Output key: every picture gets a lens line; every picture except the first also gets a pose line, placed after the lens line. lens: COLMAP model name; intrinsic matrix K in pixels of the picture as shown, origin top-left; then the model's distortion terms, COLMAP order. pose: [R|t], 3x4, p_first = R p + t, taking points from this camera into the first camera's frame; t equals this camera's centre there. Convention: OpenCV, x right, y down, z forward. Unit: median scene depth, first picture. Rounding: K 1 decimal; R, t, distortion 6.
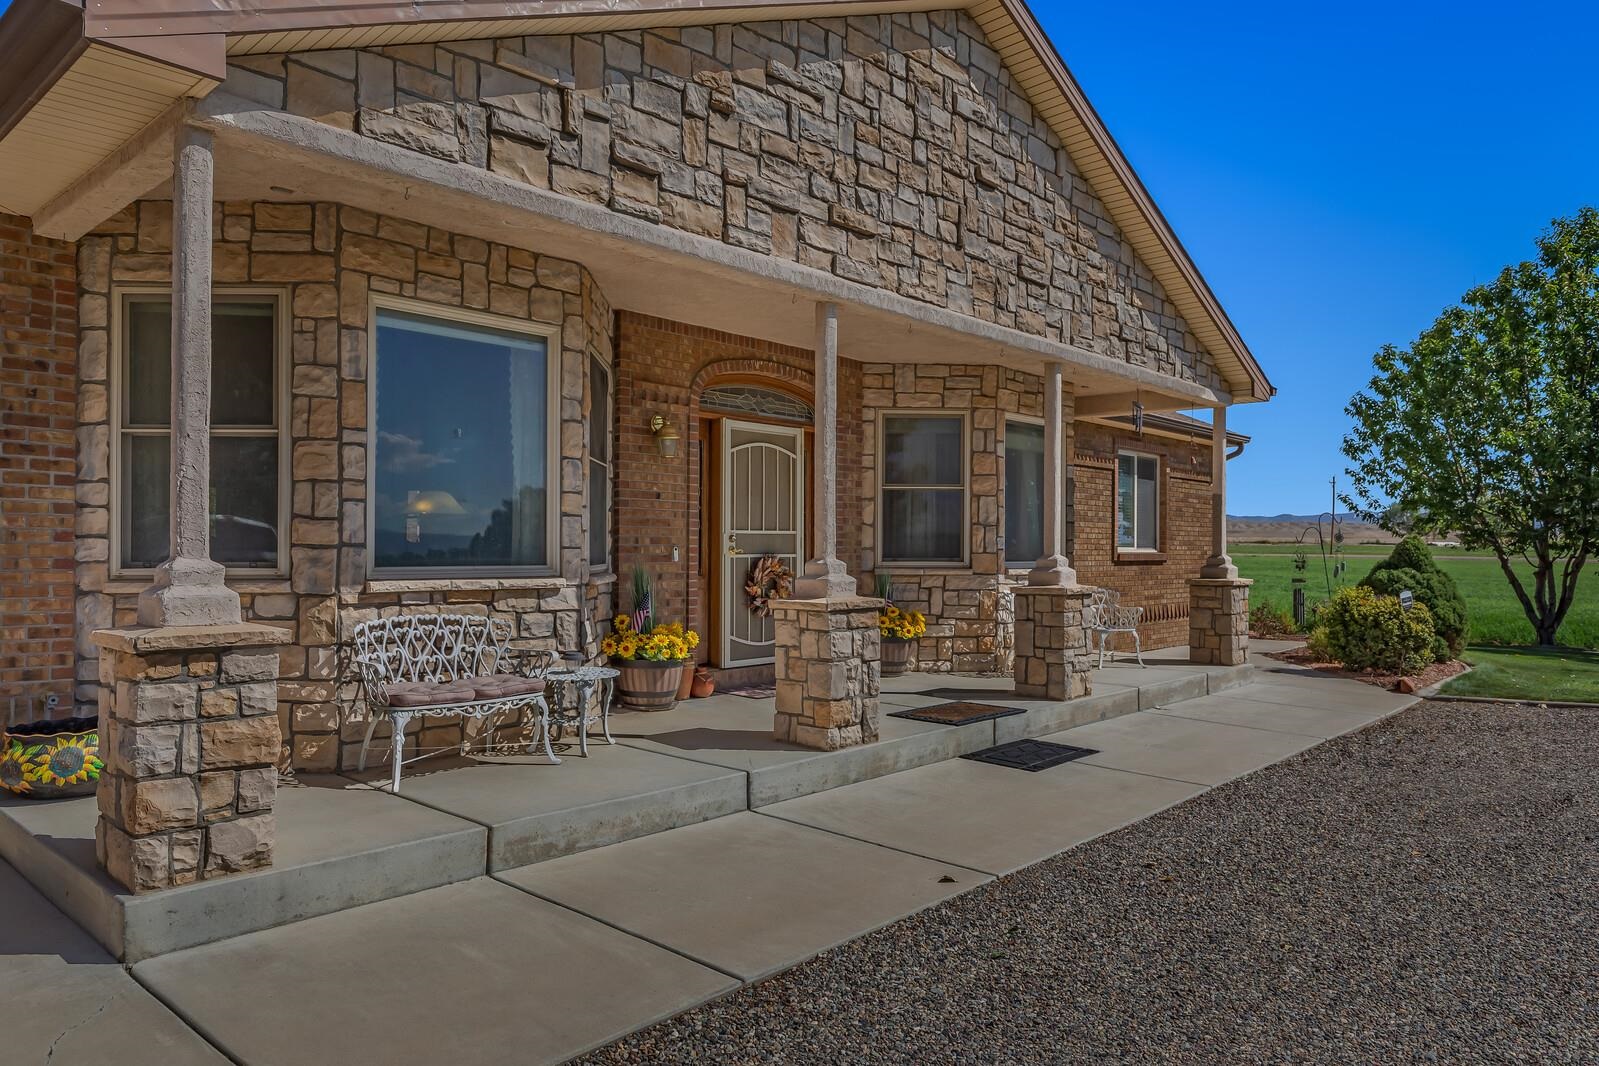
lens RADIAL K [[1080.5, 0, 797.1], [0, 1080.5, 539.6], [0, 0, 1]] dist [0.010229, 0.002442]
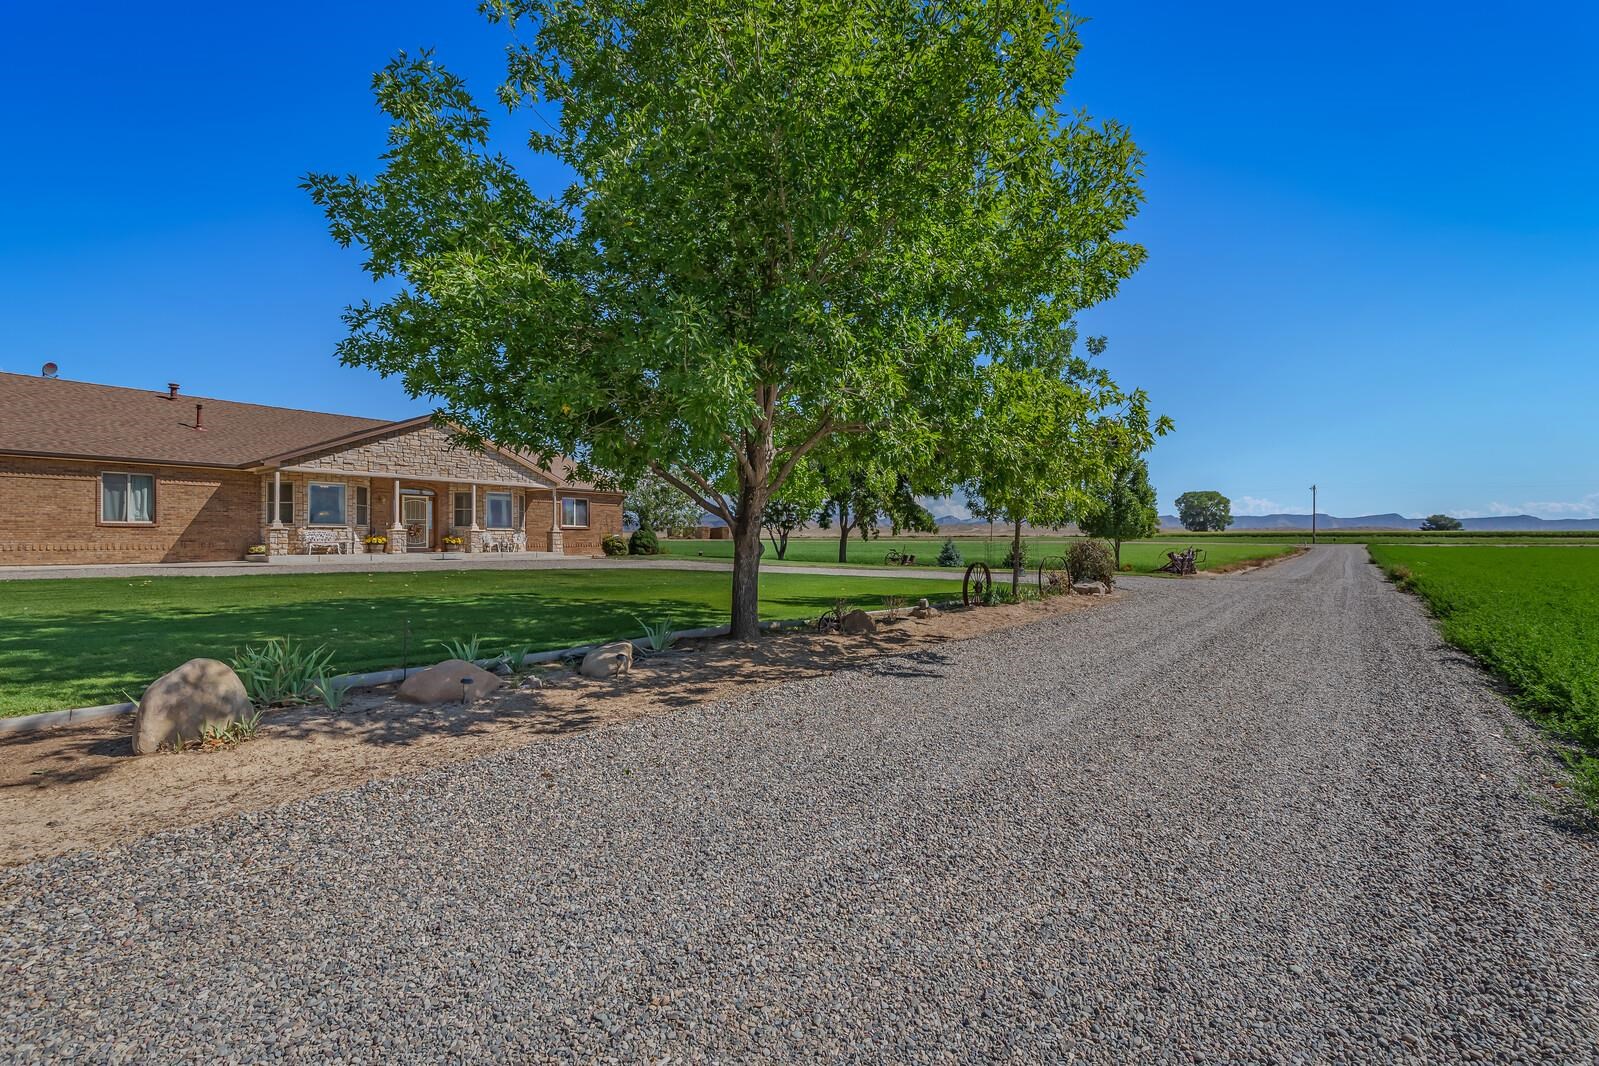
lens RADIAL K [[732.9, 0, 803.5], [0, 732.9, 534.8], [0, 0, 1]] dist [0.000914, 0.000363]
pose [[0.995999, -0.000520, 0.089363, 2.207859], [0.000497, 1.000000, 0.000277, 0.097616], [-0.089363, -0.000232, 0.995999, -3.698612]]
